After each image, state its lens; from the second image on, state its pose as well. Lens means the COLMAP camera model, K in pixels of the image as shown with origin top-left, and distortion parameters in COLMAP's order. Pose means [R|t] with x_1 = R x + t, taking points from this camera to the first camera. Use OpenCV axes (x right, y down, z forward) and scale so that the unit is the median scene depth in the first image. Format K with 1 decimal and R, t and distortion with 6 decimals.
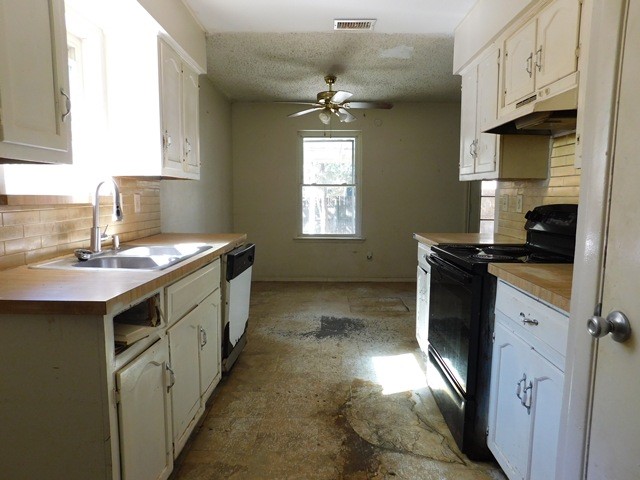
lens RADIAL K [[429.4, 0, 321.8], [0, 429.4, 240.3], [0, 0, 1]] dist [-0.039205, 0.015162]
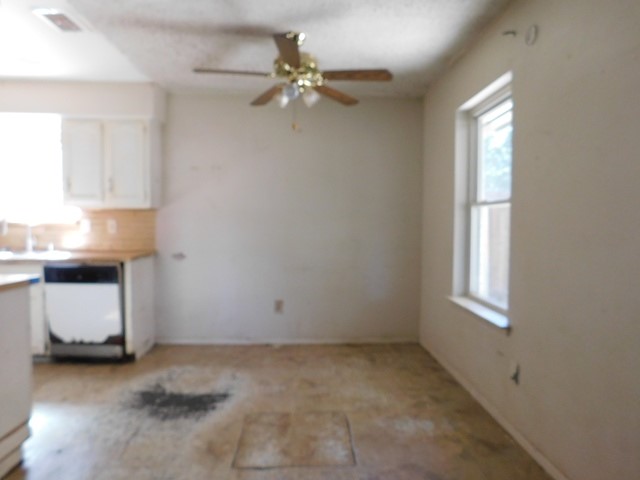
lens RADIAL K [[429.4, 0, 321.9], [0, 429.4, 239.8], [0, 0, 1]] dist [-0.039205, 0.015162]
pose [[0.056126, 0.038317, -0.997688, 0.738588], [-0.124774, 0.991699, 0.031067, -0.118619], [0.990596, 0.122742, 0.060441, 1.153162]]
